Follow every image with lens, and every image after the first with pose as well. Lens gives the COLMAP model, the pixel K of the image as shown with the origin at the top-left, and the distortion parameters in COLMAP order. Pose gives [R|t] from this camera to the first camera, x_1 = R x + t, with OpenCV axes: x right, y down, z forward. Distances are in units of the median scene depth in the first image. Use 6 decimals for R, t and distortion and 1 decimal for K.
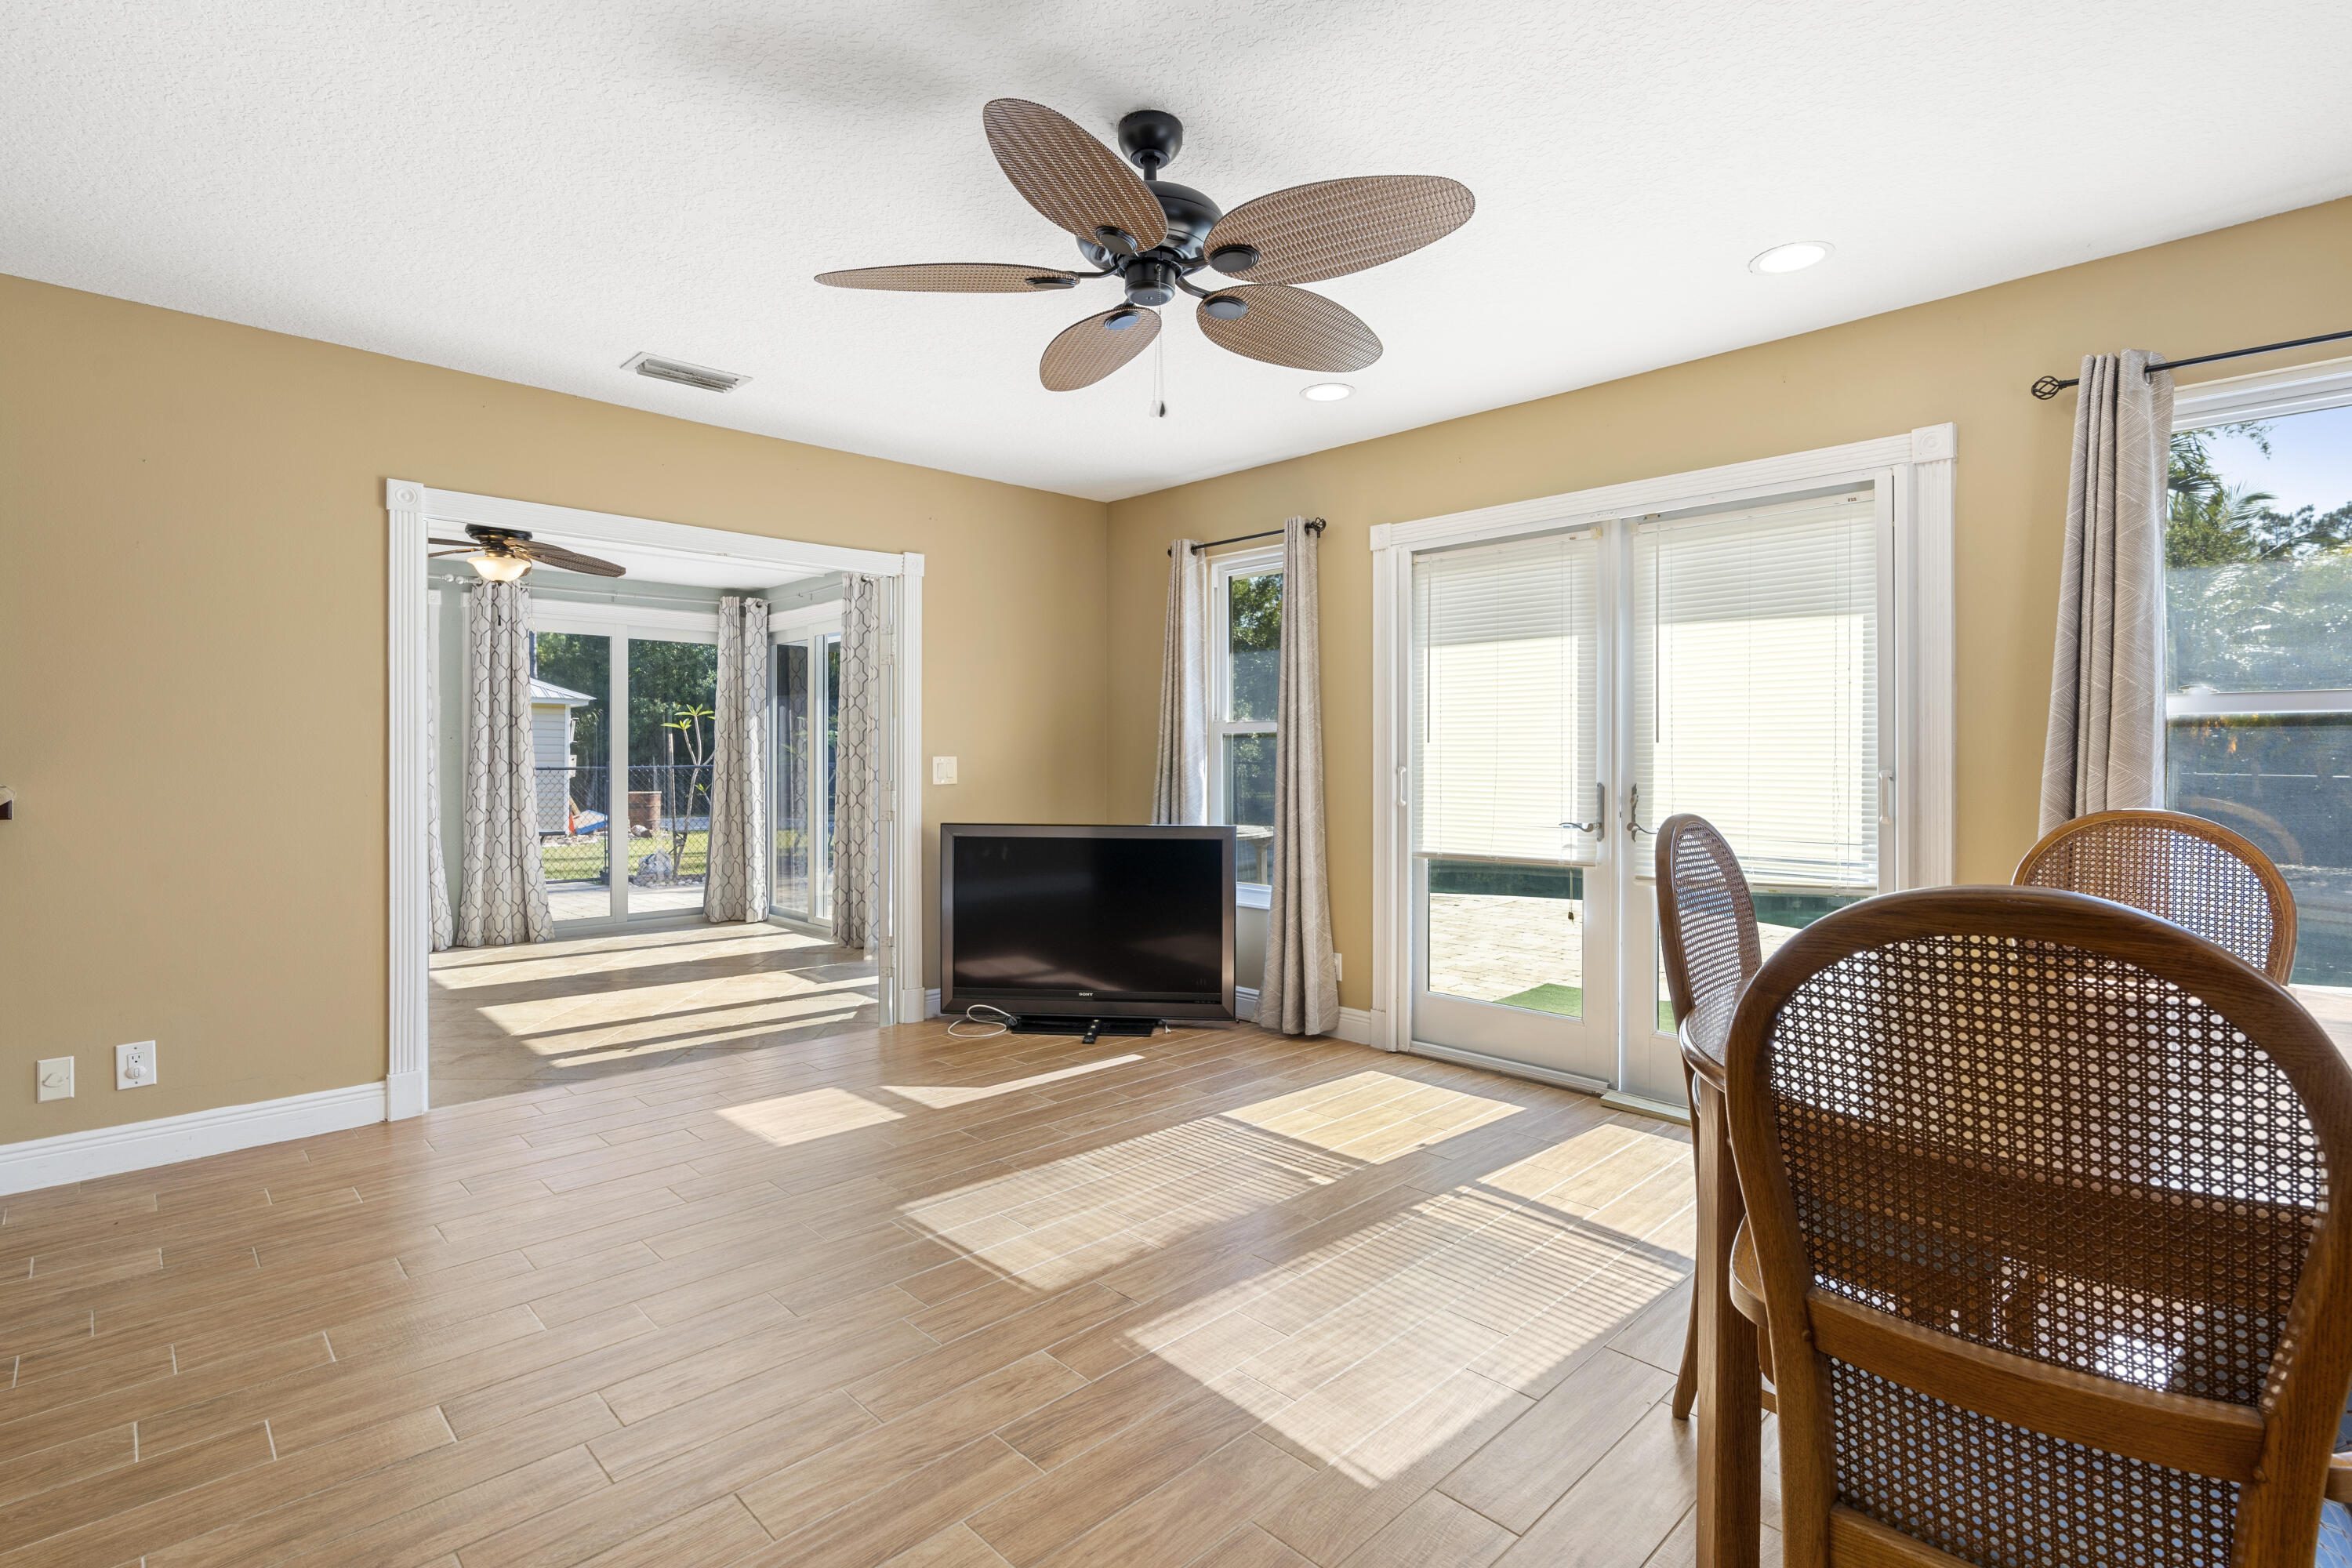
lens RADIAL K [[1095.6, 0, 1182.4], [0, 1095.6, 757.9], [0, 0, 1]] dist [-0.010992, 0.000328]
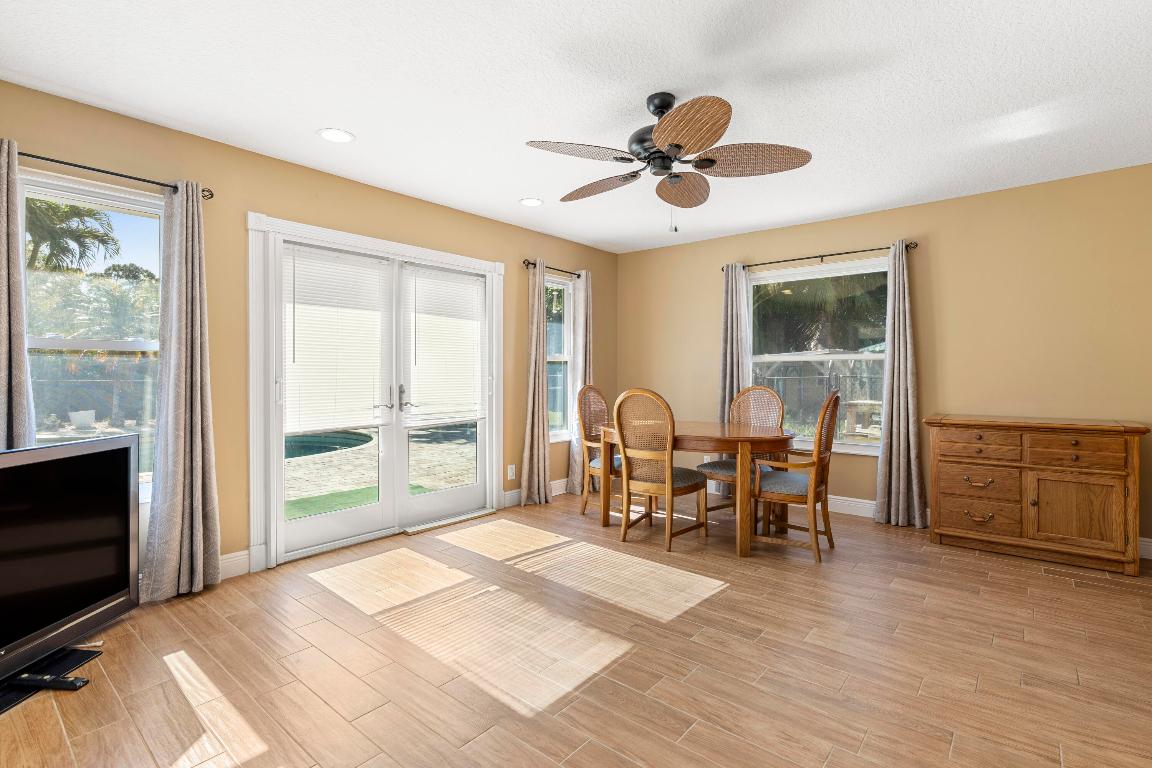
lens RADIAL K [[539.4, 0, 578.1], [0, 539.4, 374.1], [0, 0, 1]] dist [-0.009135, 0.000507]
pose [[-0.090626, -0.000879, 0.995885, -0.860591], [0.003112, 0.999994, 0.001166, 0.004329], [-0.995880, 0.003205, -0.090623, 0.956515]]
